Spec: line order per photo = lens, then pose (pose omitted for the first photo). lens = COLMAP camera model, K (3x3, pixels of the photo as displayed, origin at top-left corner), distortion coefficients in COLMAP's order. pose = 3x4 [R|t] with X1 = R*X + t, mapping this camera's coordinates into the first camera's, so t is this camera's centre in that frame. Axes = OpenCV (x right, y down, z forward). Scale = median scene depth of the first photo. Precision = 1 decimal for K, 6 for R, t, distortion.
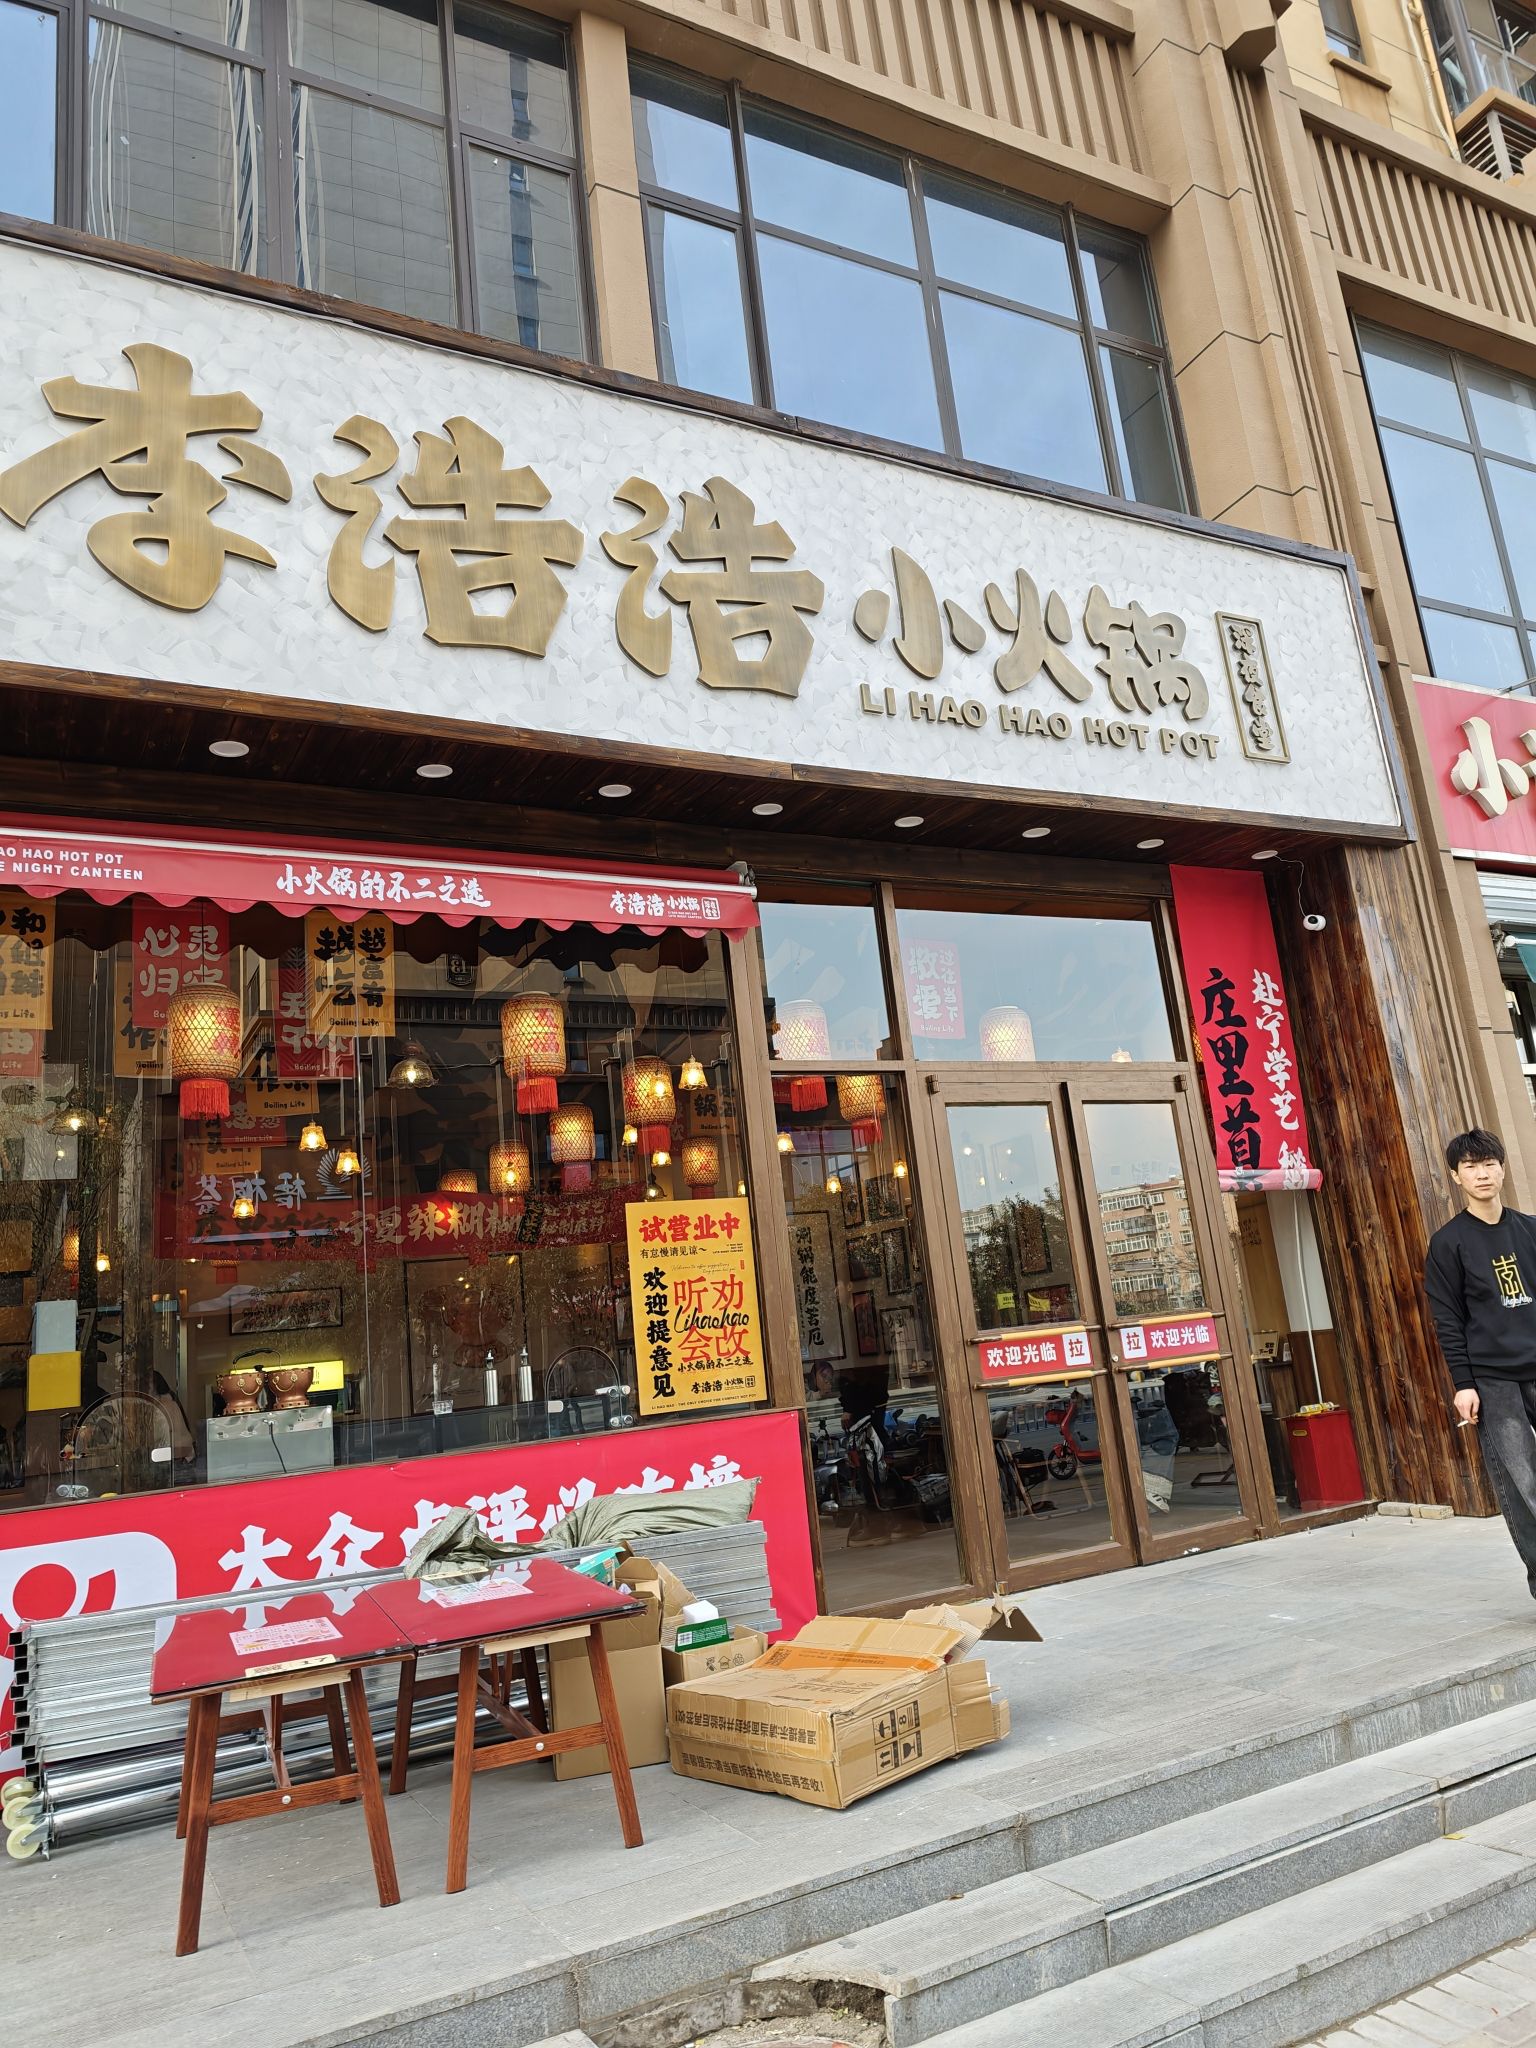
lens RADIAL K [[1374.0, 0, 772.5], [0, 1374.0, 1031.5], [0, 0, 1]] dist [0.049971, -0.058683]
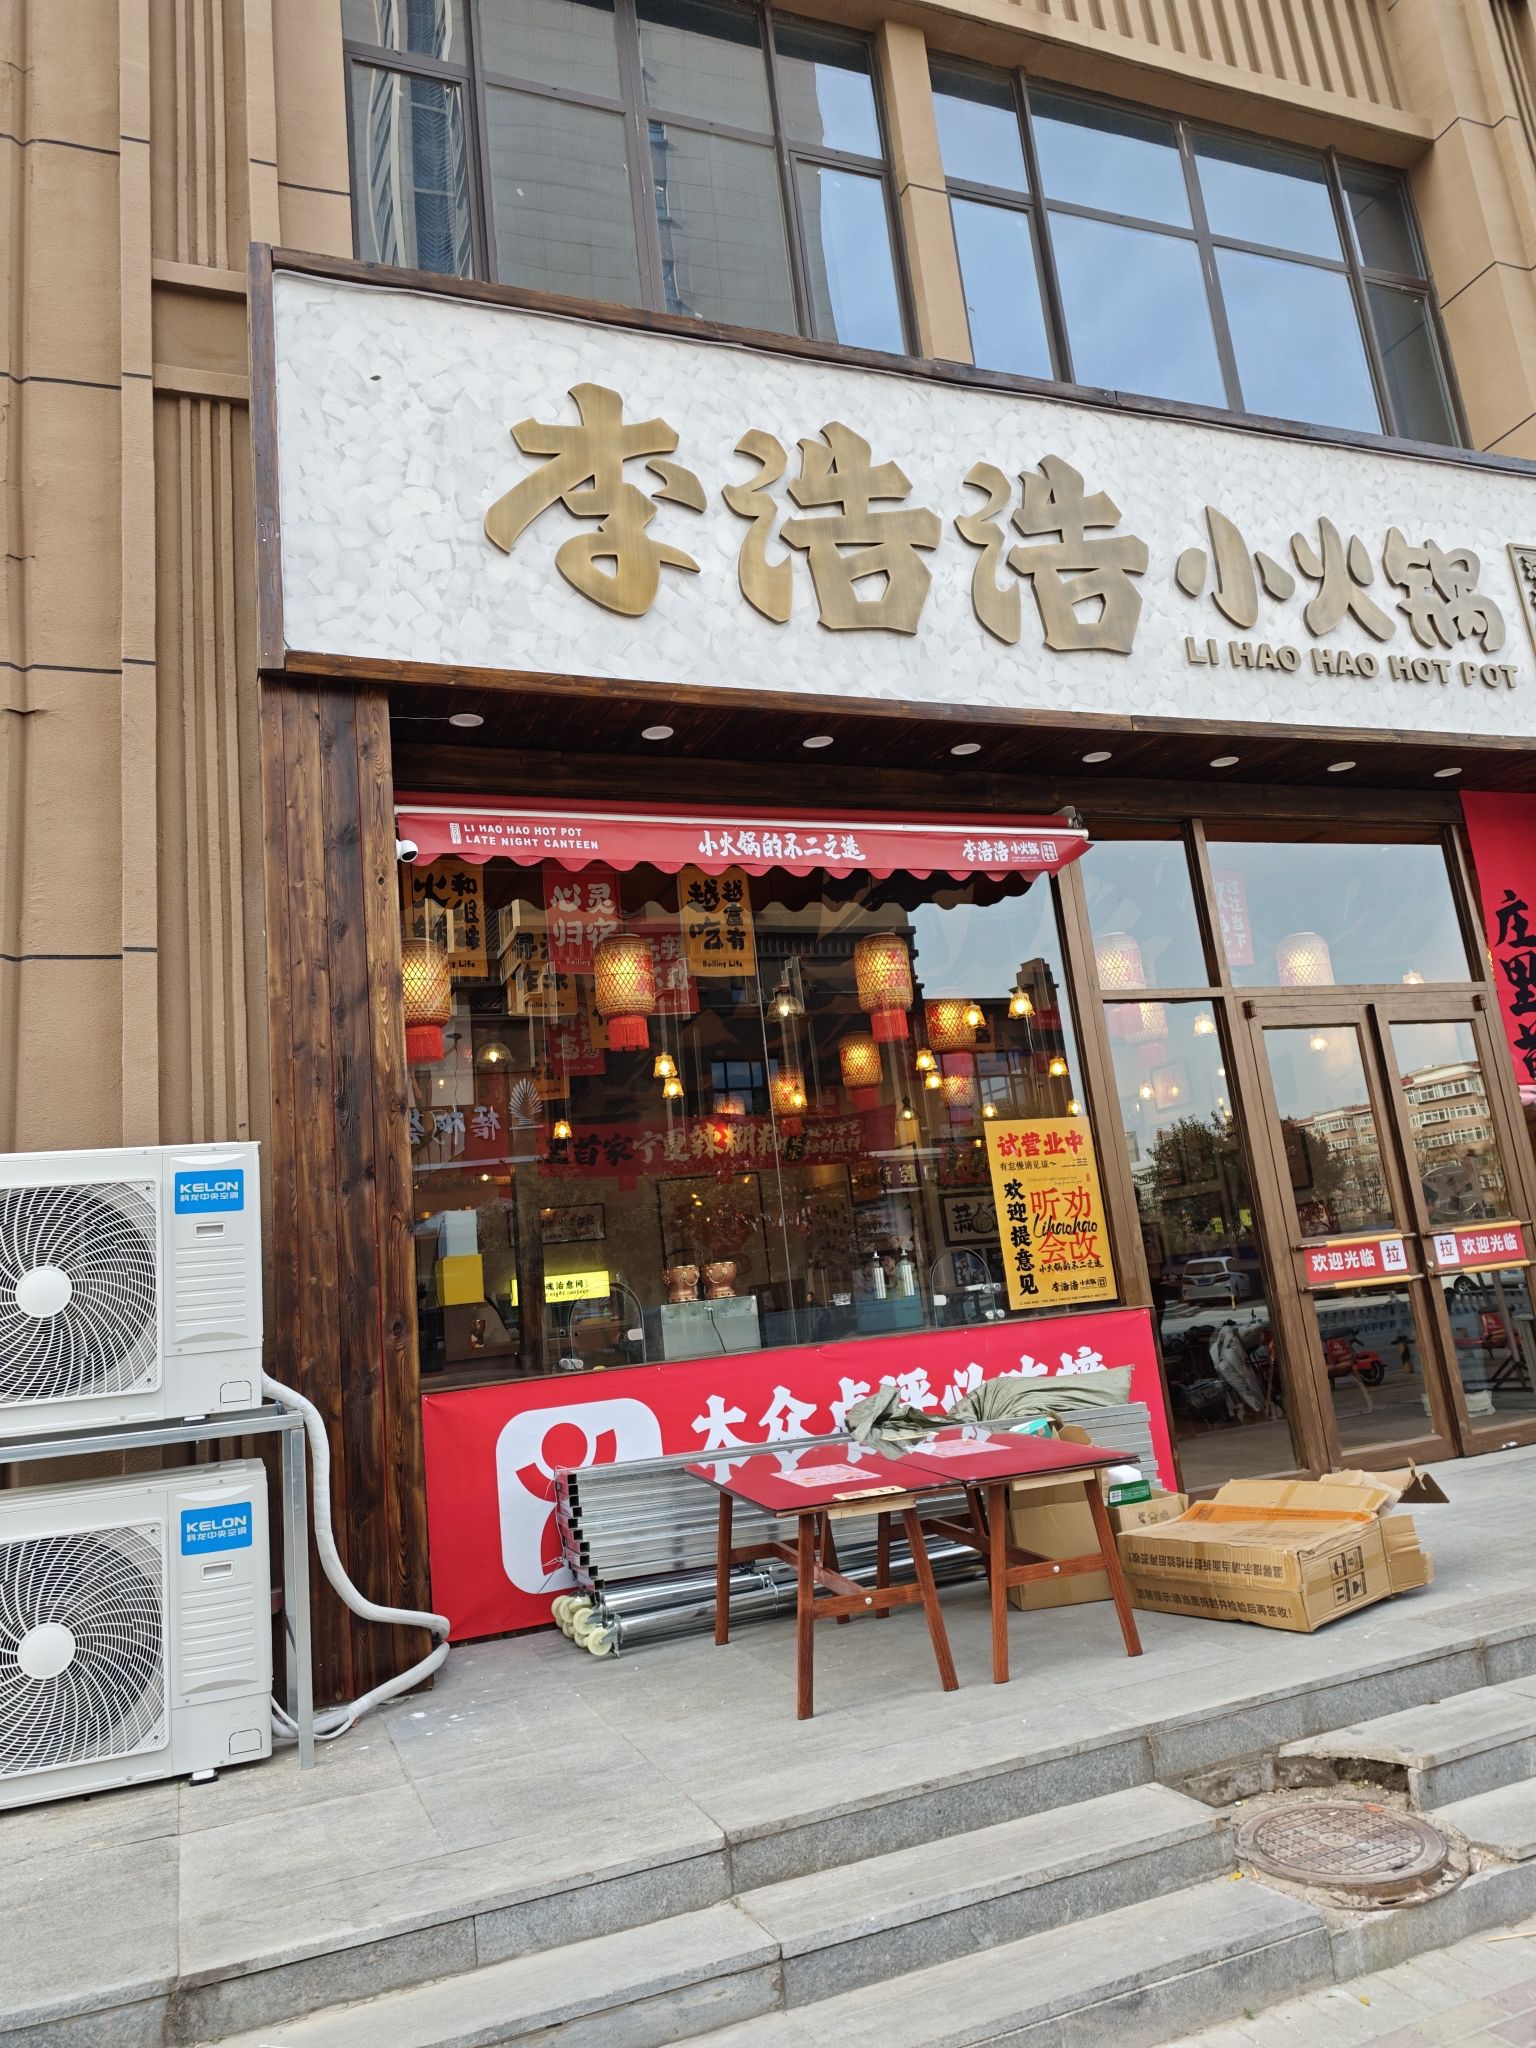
lens RADIAL K [[1357.7, 0, 766.2], [0, 1357.7, 994.9], [0, 0, 1]] dist [0.042027, -0.047061]
pose [[0.993224, -0.021673, -0.114178, -0.153753], [0.024614, 0.999399, 0.024415, -0.008692], [0.113580, -0.027060, 0.993160, -0.107333]]
